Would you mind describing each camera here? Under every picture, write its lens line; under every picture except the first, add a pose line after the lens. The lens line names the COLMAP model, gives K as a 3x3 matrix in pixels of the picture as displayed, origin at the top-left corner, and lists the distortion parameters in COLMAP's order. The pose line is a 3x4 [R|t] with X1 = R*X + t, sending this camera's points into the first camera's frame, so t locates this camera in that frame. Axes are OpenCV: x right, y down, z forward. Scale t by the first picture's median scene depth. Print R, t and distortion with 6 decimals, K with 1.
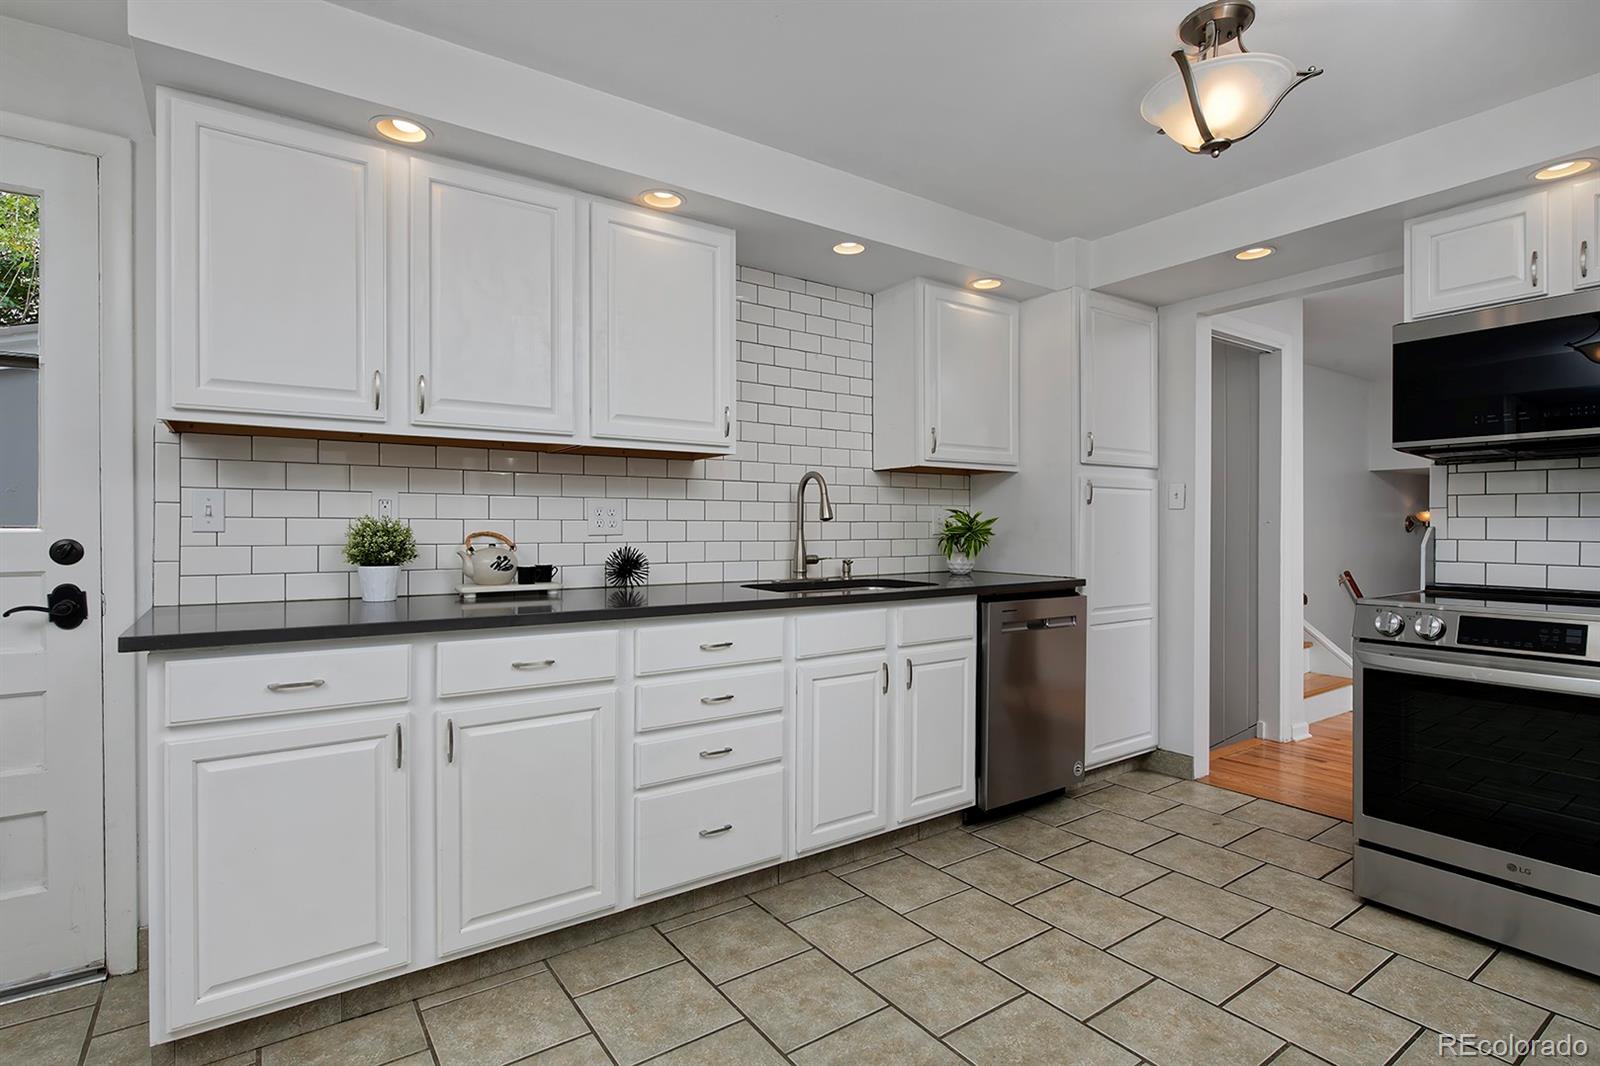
lens RADIAL K [[782.5, 0, 800.0], [0, 782.5, 533.0], [0, 0, 1]] dist [0.000668, 0.001283]
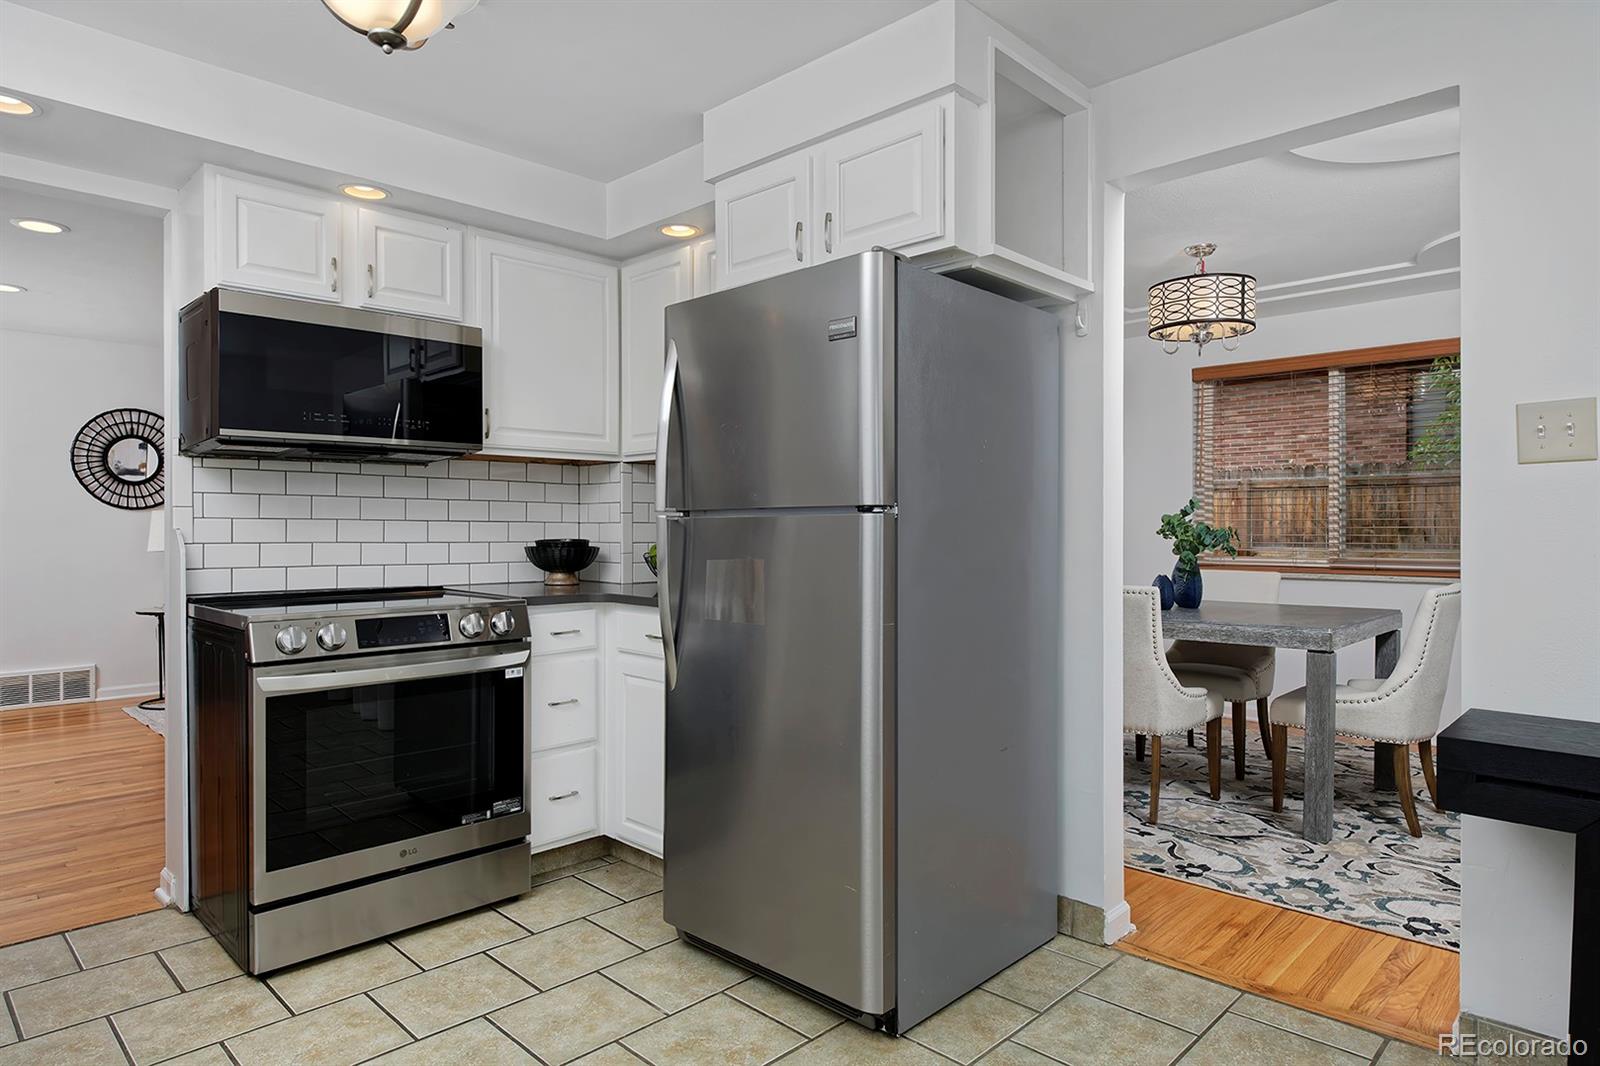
lens RADIAL K [[948.6, 0, 800.0], [0, 948.6, 533.0], [0, 0, 1]] dist [0.001115, -0.000702]
pose [[-0.180585, -0.019746, 0.983361, -0.389315], [0.011658, 0.999685, 0.022214, -0.022083], [-0.983490, 0.015476, -0.180297, 0.630780]]
